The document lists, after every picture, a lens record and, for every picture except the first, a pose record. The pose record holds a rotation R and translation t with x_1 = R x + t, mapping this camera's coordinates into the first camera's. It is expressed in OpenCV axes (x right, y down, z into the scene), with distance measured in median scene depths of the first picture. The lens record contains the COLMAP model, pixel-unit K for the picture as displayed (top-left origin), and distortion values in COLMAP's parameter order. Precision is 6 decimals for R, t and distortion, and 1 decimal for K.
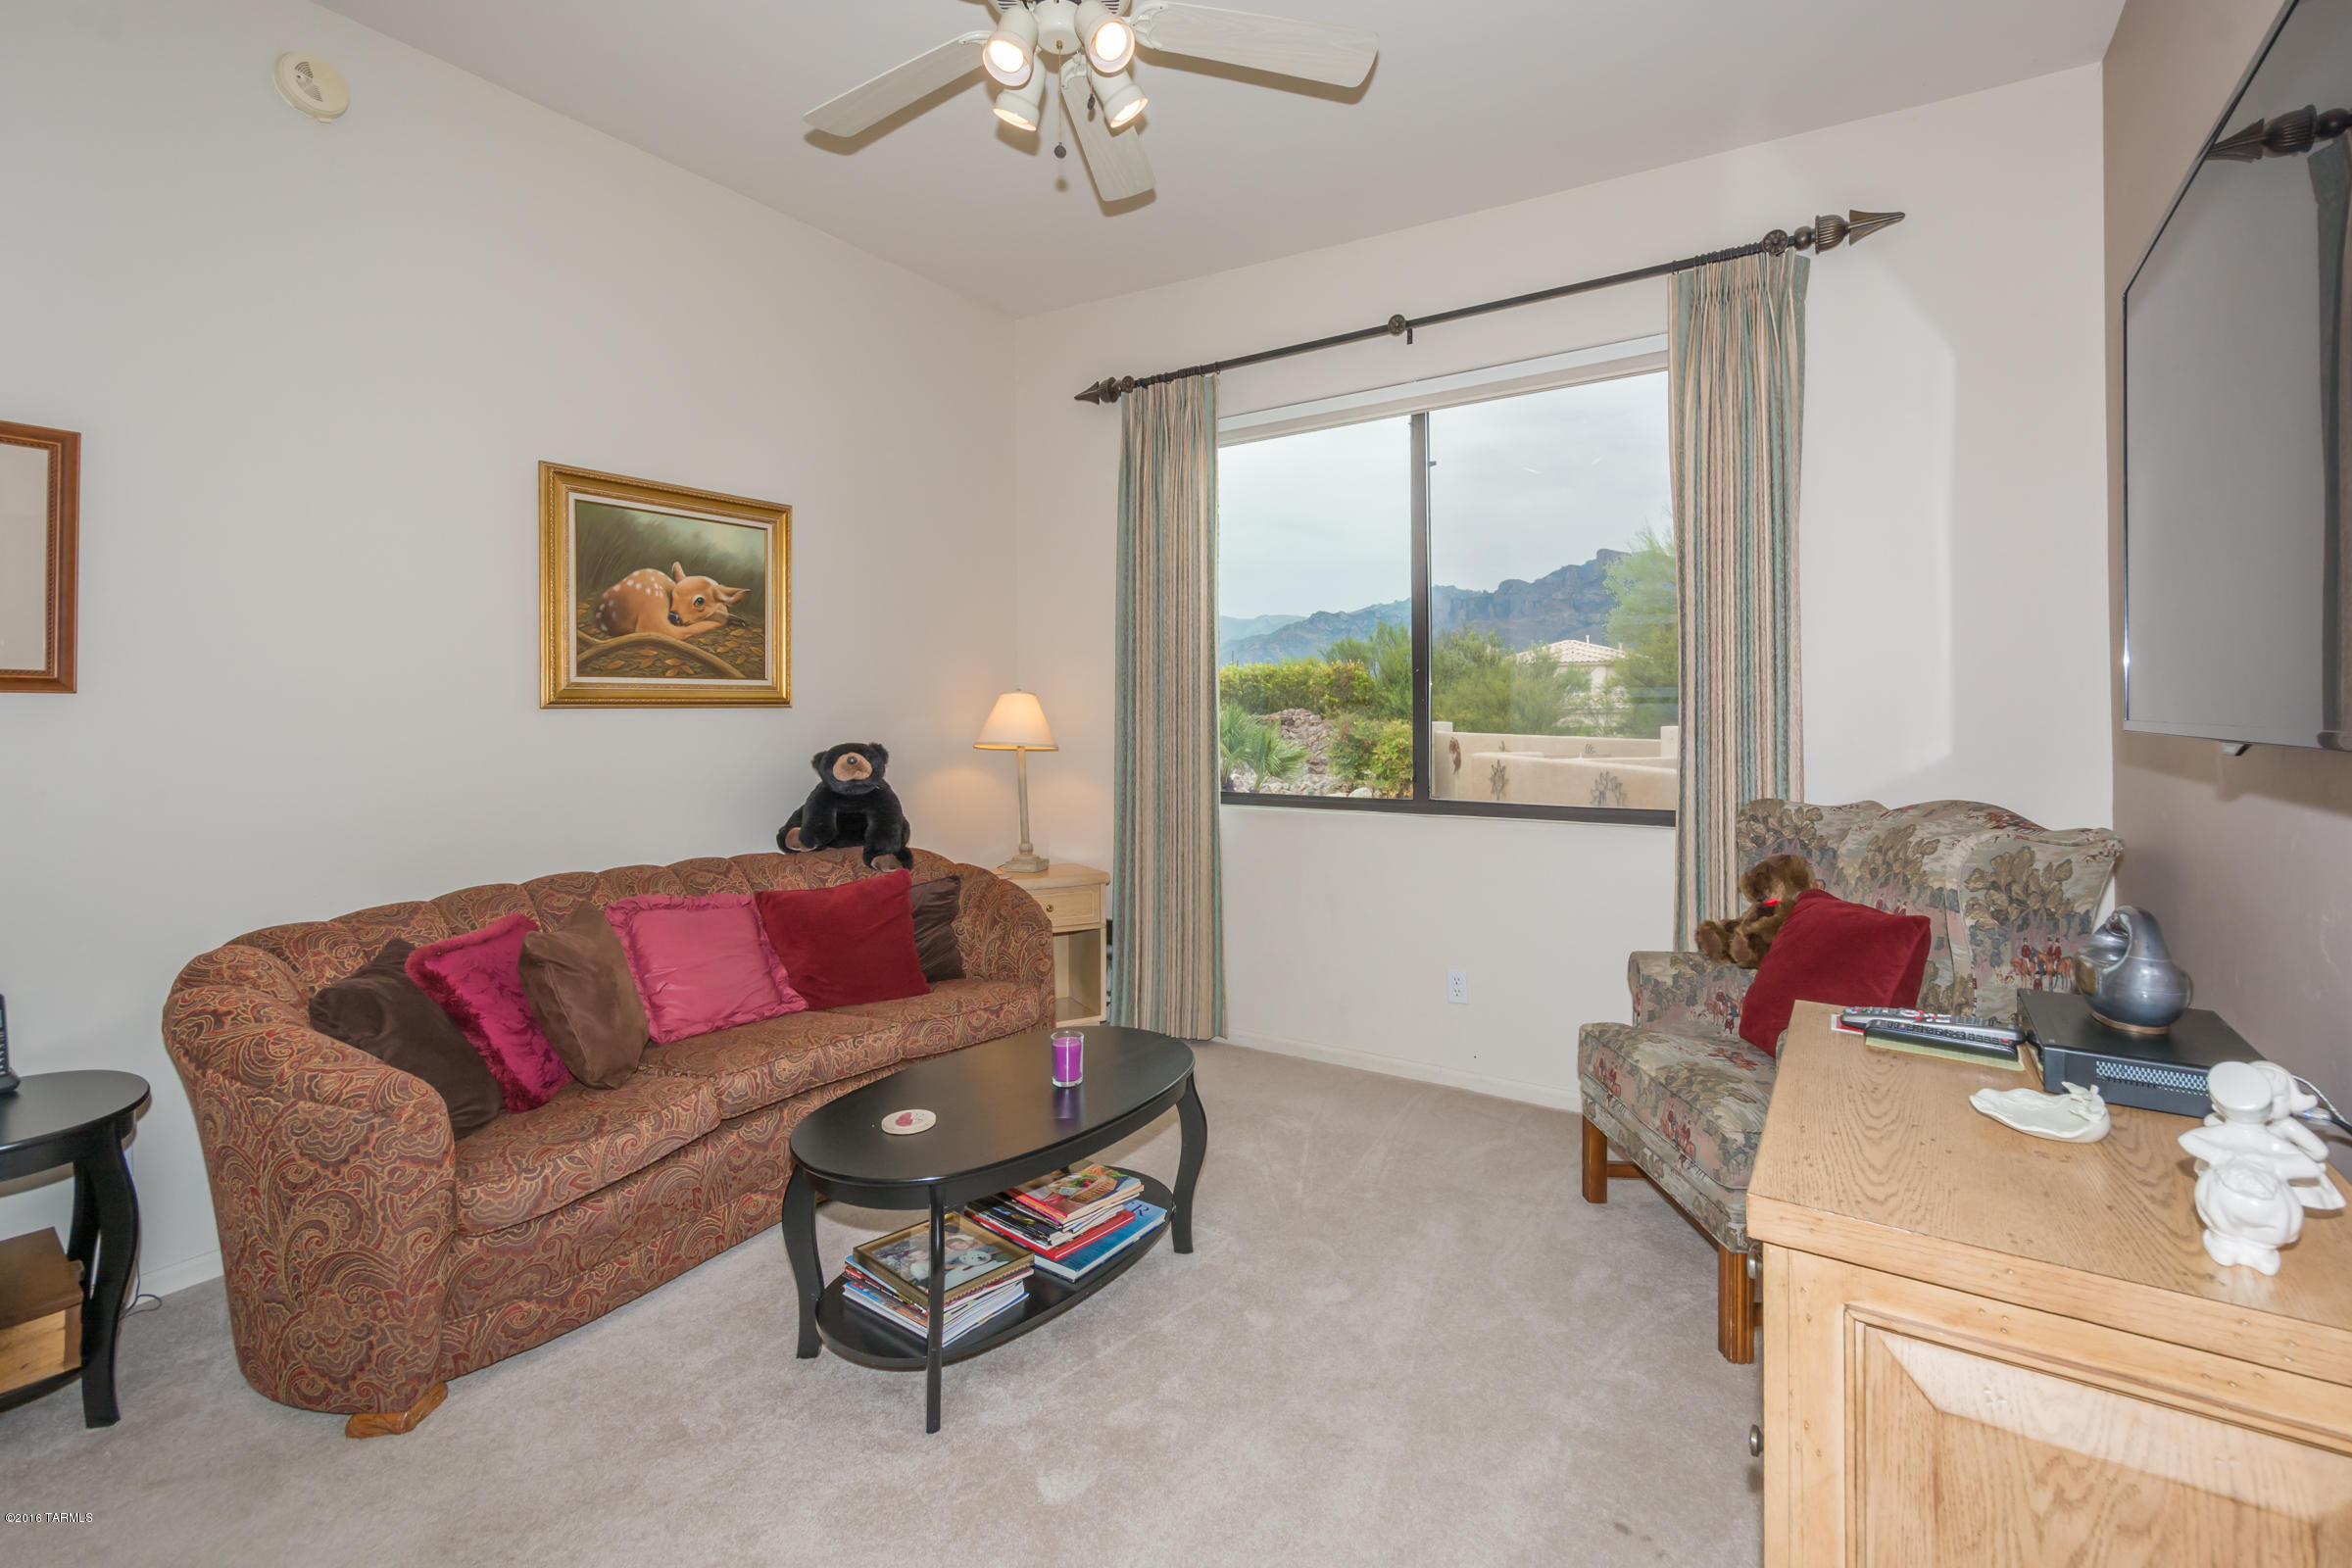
lens RADIAL K [[1023.1, 0, 1225.9], [0, 1023.1, 703.9], [0, 0, 1]] dist [0.006390, -0.001630]
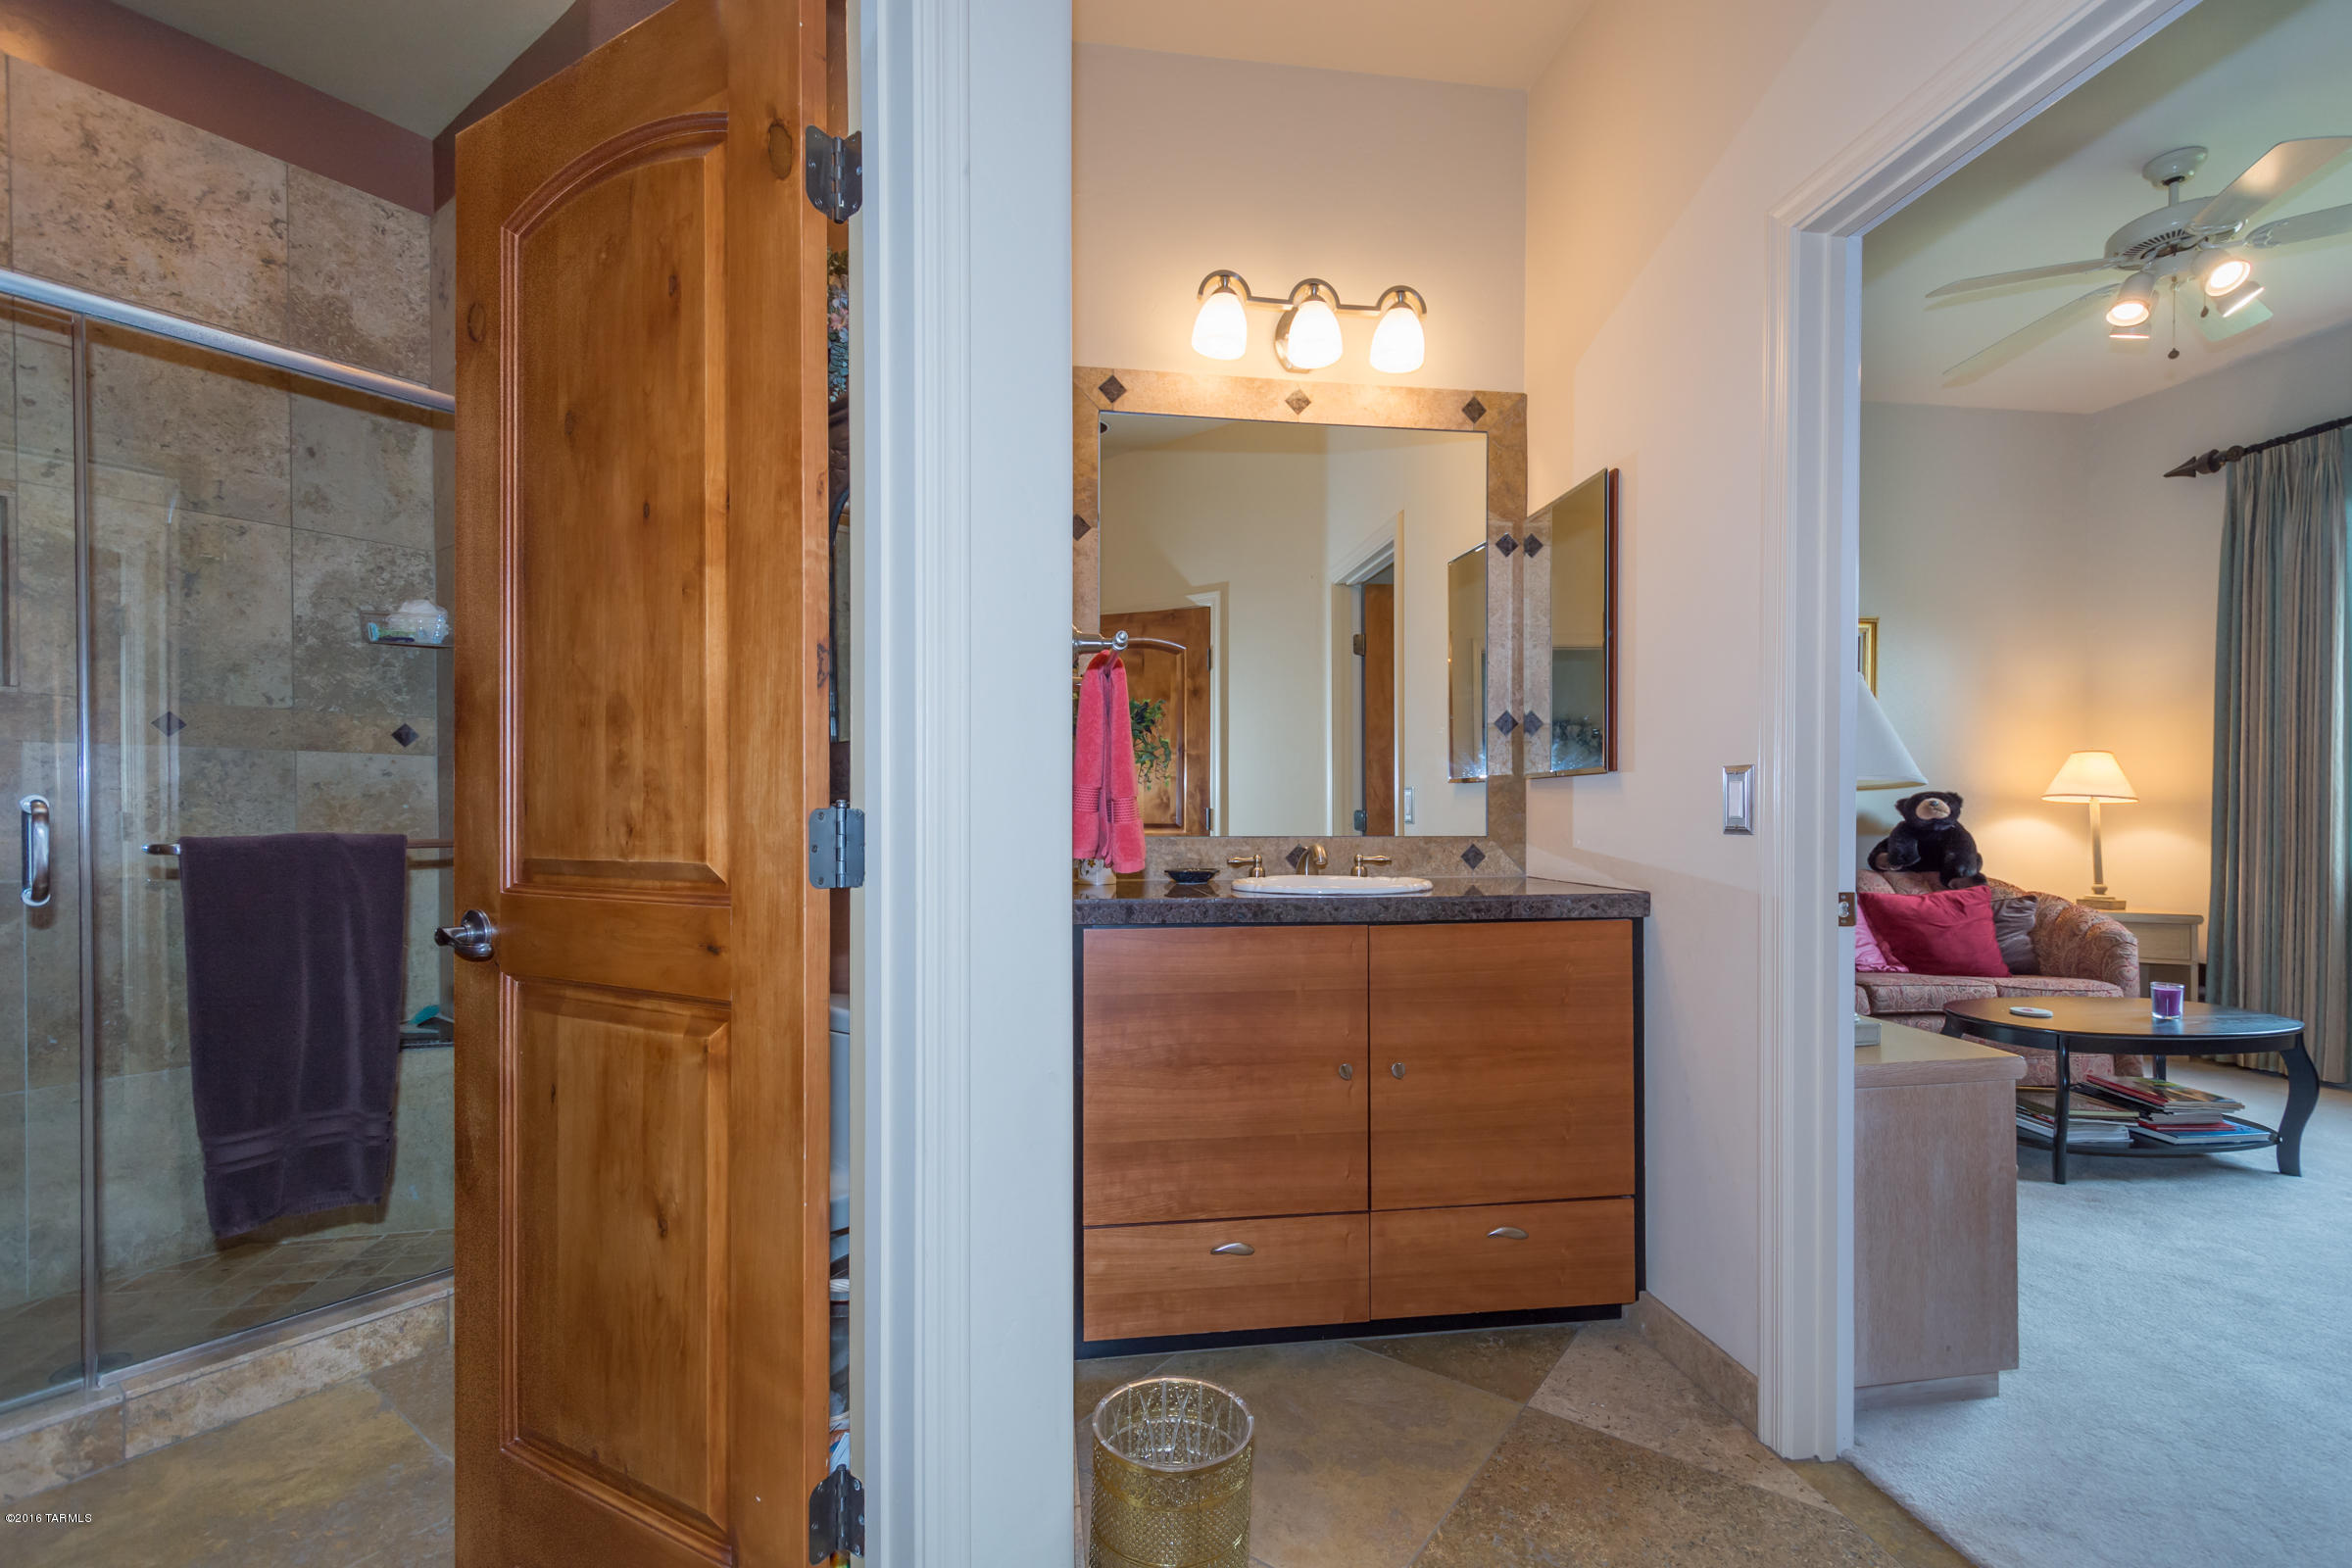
lens RADIAL K [[1023.1, 0, 1192.9], [0, 1023.1, 803.9], [0, 0, 1]] dist [0.006390, -0.001630]
pose [[0.636716, 0.011557, -0.771012, 0.045571], [0.001138, 0.999873, 0.015927, 0.031363], [0.771097, -0.011019, 0.636622, -0.552232]]
